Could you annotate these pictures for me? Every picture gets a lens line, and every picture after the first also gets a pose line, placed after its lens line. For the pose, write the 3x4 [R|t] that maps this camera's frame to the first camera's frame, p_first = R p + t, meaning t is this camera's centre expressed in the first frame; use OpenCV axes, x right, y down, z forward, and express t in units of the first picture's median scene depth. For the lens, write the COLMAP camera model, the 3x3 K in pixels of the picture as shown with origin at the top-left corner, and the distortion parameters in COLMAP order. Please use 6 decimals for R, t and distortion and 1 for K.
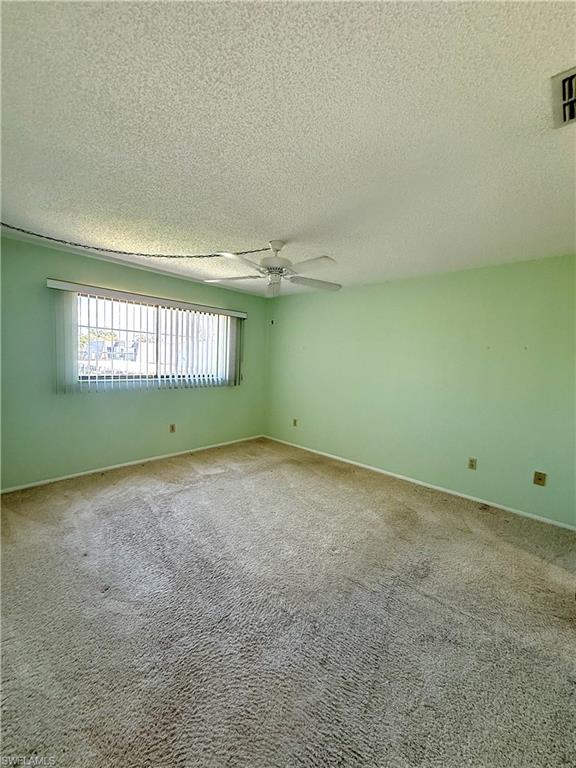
lens RADIAL K [[308.7, 0, 283.1], [0, 308.7, 385.0], [0, 0, 1]] dist [0.015231, 0.000026]
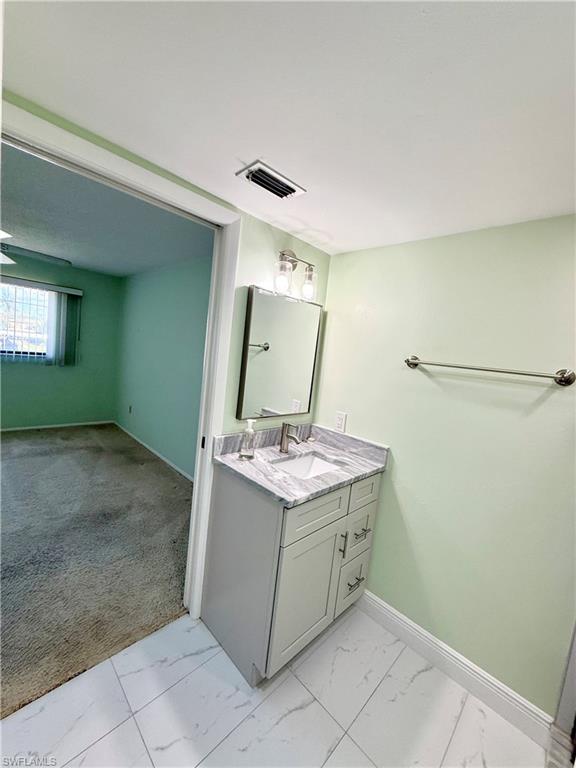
lens RADIAL K [[308.7, 0, 290.6], [0, 308.7, 382.1], [0, 0, 1]] dist [0.015231, 0.000026]
pose [[0.996855, 0.074845, -0.026040, 0.589723], [-0.074613, 0.997165, 0.009779, -0.008817], [0.026698, -0.007806, 0.999613, 0.059570]]
